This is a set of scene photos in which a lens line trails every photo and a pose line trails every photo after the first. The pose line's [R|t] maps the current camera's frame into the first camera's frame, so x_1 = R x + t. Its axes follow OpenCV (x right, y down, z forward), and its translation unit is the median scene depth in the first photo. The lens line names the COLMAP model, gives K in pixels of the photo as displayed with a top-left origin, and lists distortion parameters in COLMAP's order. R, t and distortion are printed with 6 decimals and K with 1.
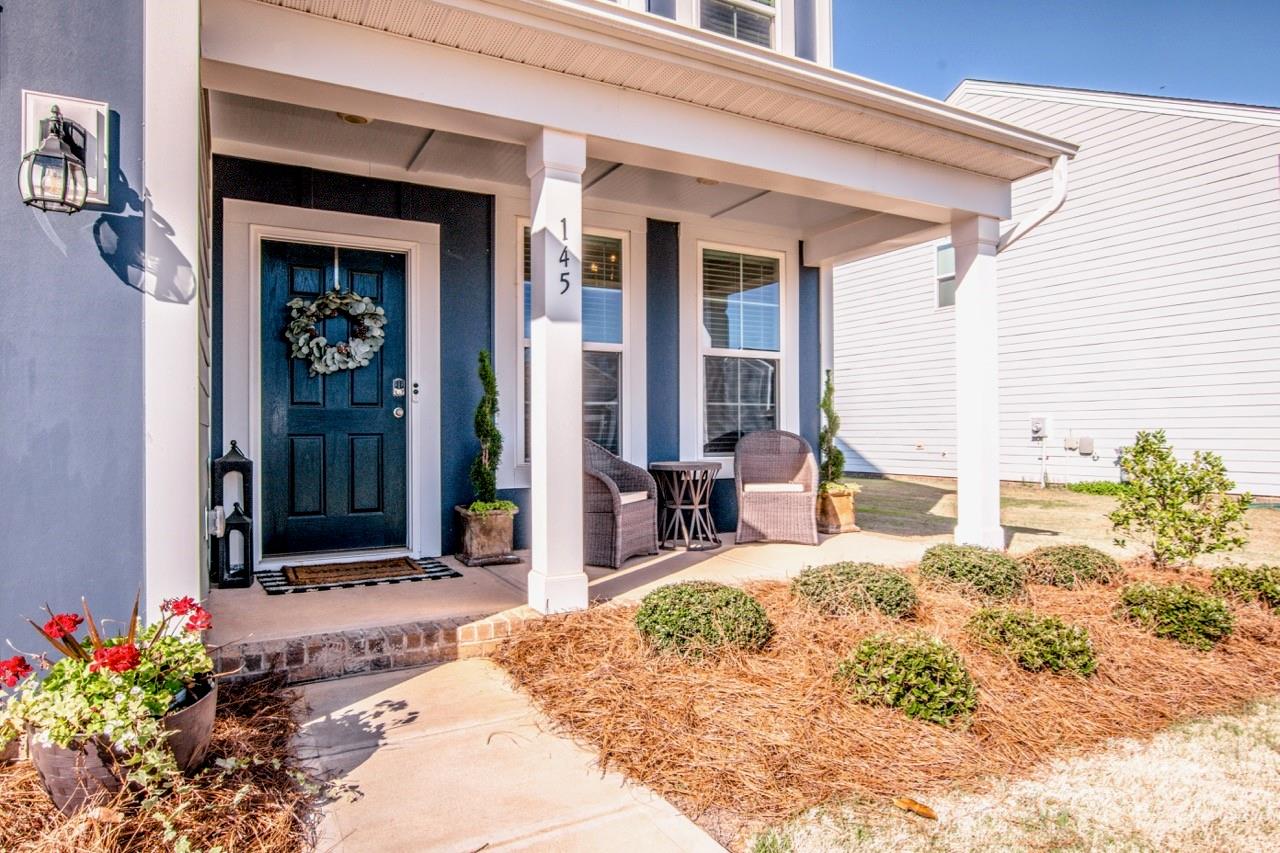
lens RADIAL K [[760.6, 0, 640.0], [0, 760.6, 426.5], [0, 0, 1]] dist [0.000244, 0.000189]
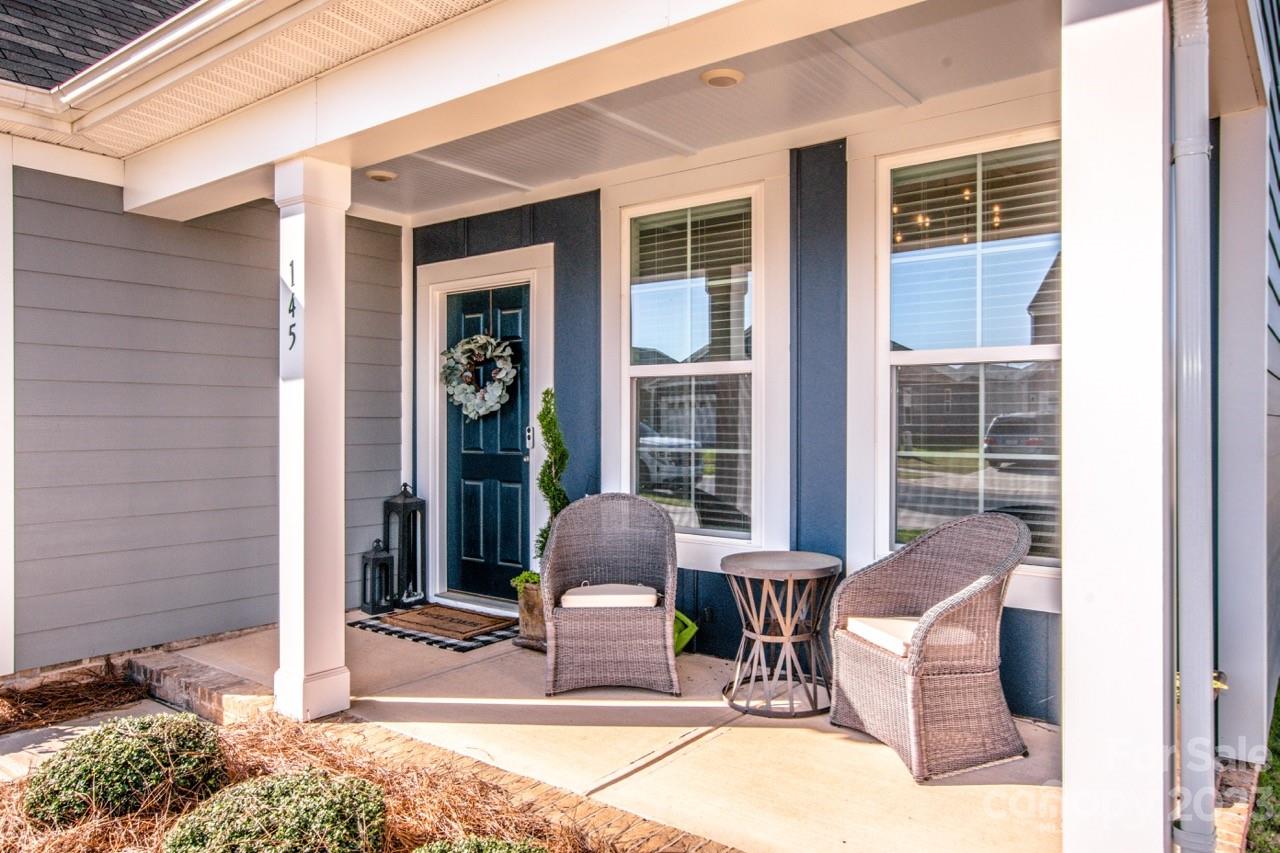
lens RADIAL K [[894.9, 0, 640.0], [0, 894.9, 426.5], [0, 0, 1]] dist [-0.002559, 0.000972]
pose [[0.411929, 0.008601, -0.911176, 0.736599], [0.005482, 0.999914, 0.011917, -0.071705], [0.911200, -0.009904, 0.411846, 0.700699]]
